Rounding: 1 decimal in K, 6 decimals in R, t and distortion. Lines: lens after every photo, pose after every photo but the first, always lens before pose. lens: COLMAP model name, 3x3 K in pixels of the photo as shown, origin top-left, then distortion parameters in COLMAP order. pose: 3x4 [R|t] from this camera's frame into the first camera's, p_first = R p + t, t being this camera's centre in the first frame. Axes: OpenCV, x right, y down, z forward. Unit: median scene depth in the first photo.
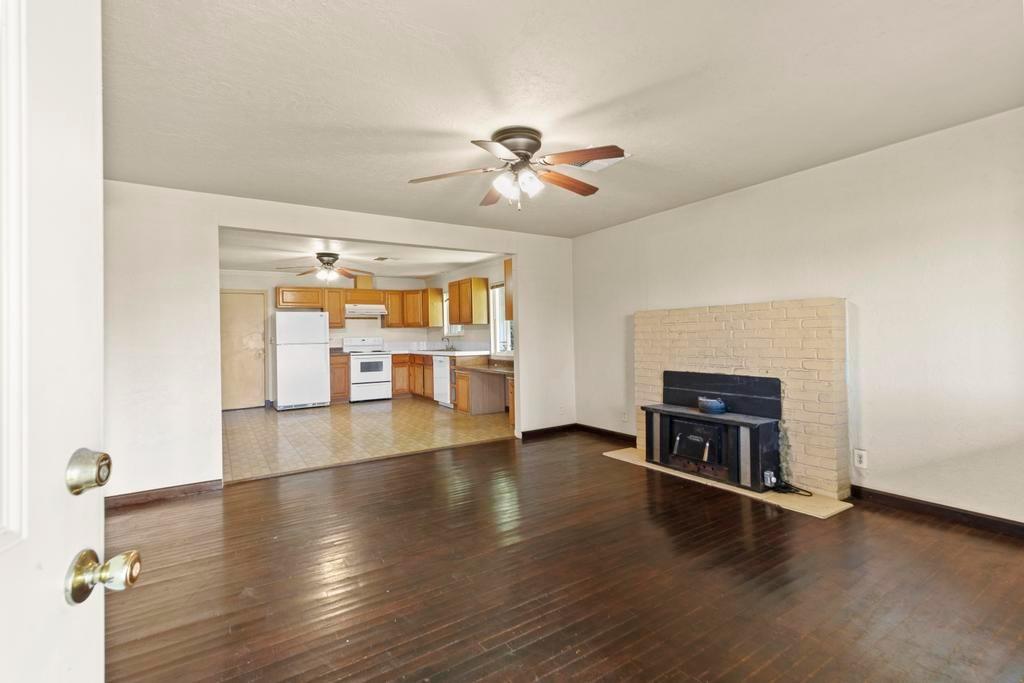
lens RADIAL K [[460.6, 0, 508.6], [0, 460.6, 340.3], [0, 0, 1]] dist [0.004939, 0.000053]
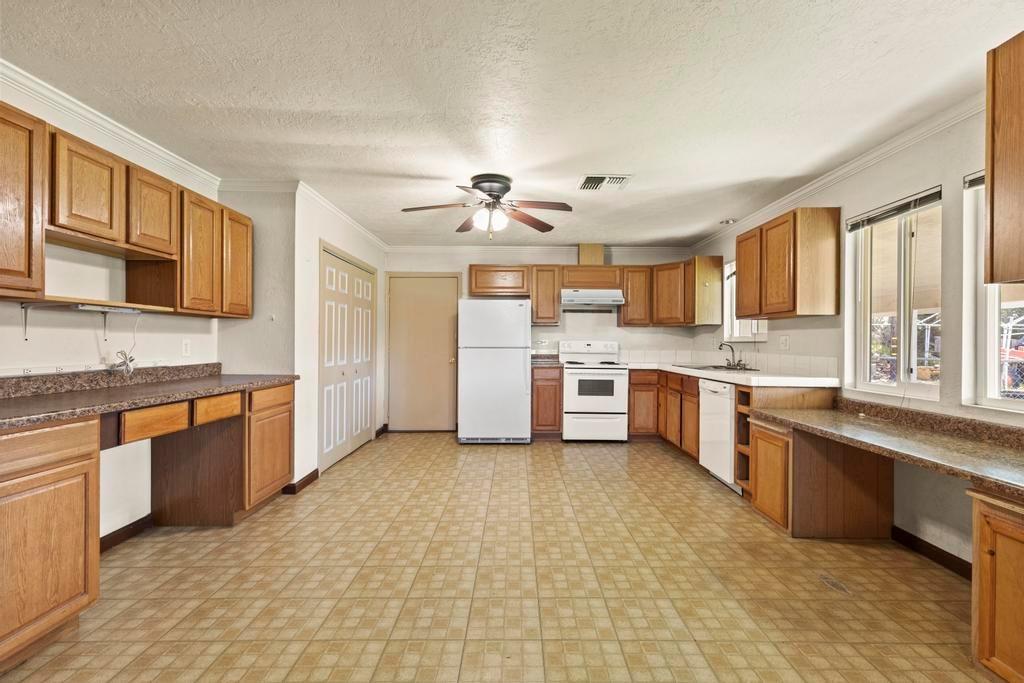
lens RADIAL K [[460.6, 0, 518.9], [0, 460.6, 344.4], [0, 0, 1]] dist [0.004939, 0.000053]
pose [[0.850568, 0.027877, -0.525125, -0.060999], [-0.029421, 0.999552, 0.005408, -0.001795], [0.525041, 0.010850, 0.851008, 0.420394]]
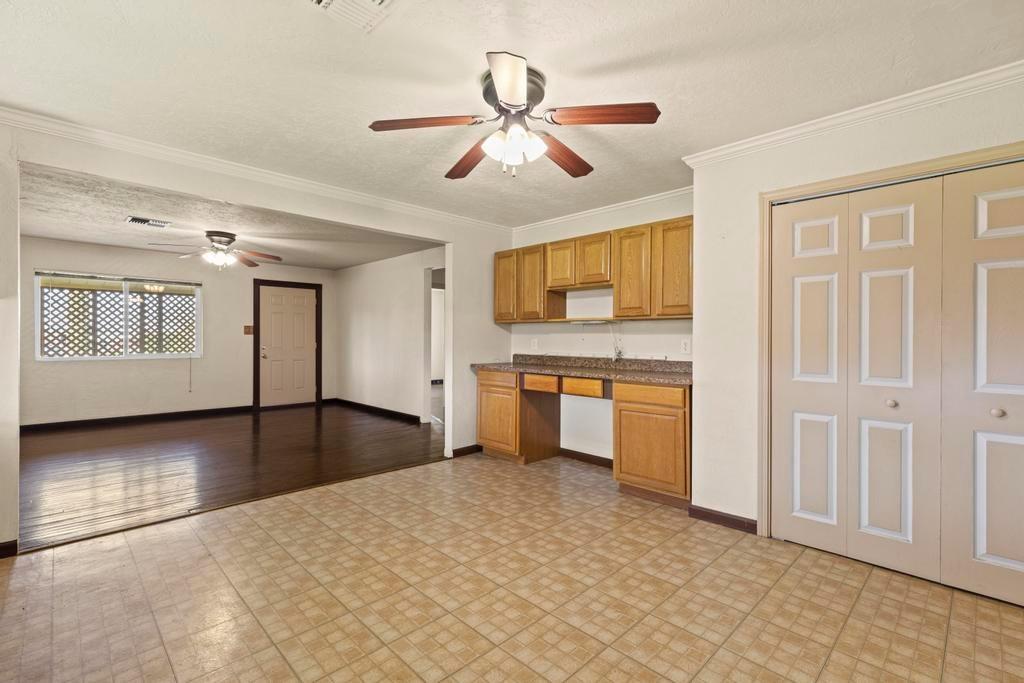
lens RADIAL K [[460.6, 0, 514.5], [0, 460.6, 340.4], [0, 0, 1]] dist [0.004939, 0.000053]
pose [[-0.975371, 0.017100, -0.219907, -0.238386], [0.013256, 0.999733, 0.018945, -0.005092], [0.220172, 0.015563, -0.975337, 0.995727]]
